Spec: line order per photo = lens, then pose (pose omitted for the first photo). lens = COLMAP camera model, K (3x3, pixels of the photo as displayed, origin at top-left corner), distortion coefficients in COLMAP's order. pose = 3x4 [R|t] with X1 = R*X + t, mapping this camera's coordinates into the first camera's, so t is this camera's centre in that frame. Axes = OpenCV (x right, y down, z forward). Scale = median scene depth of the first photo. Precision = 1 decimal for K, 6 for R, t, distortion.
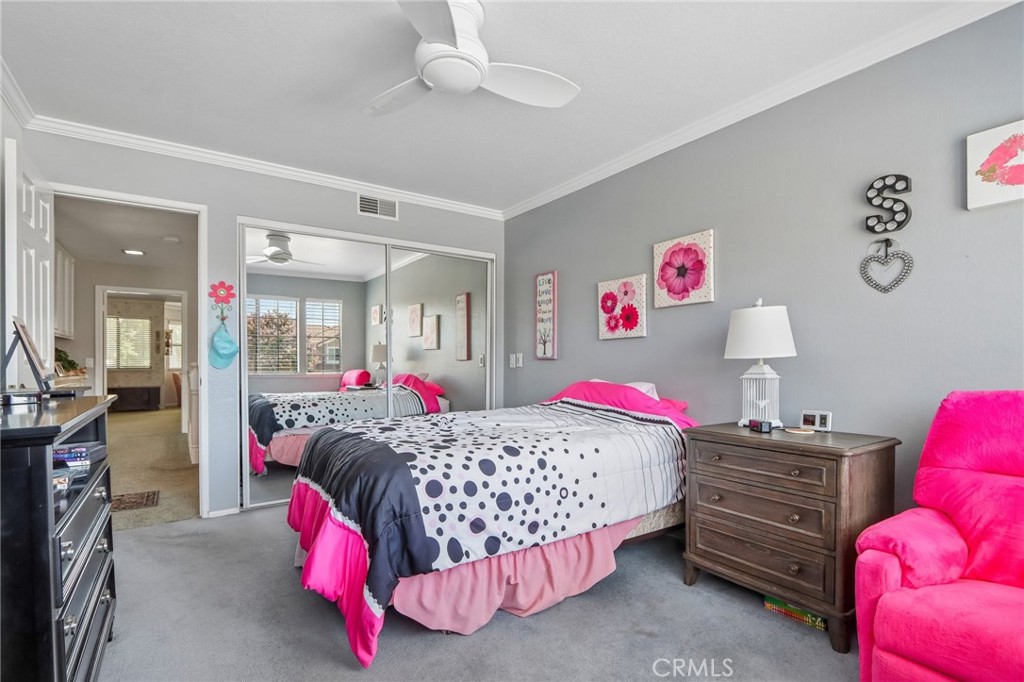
lens RADIAL K [[476.8, 0, 504.8], [0, 476.8, 363.8], [0, 0, 1]] dist [-0.002430, -0.000126]
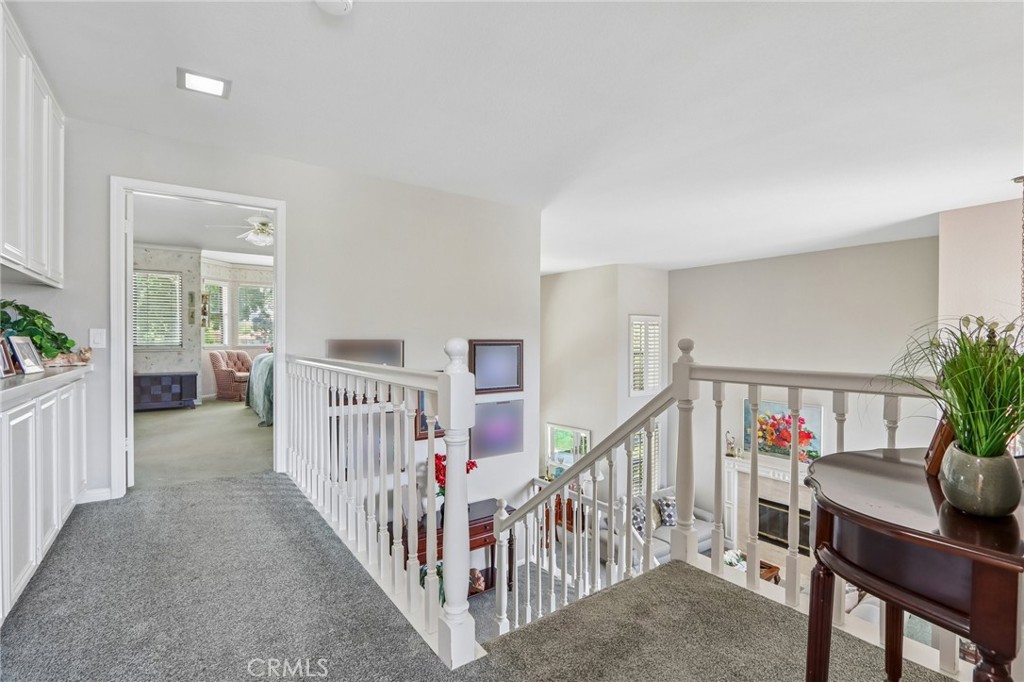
lens RADIAL K [[476.8, 0, 511.5], [0, 476.8, 340.5], [0, 0, 1]] dist [-0.002430, -0.000126]
pose [[0.999922, 0.002499, 0.012198, -0.473976], [-0.002529, 0.999994, 0.002420, -0.002496], [-0.012192, -0.002451, 0.999923, 0.528938]]
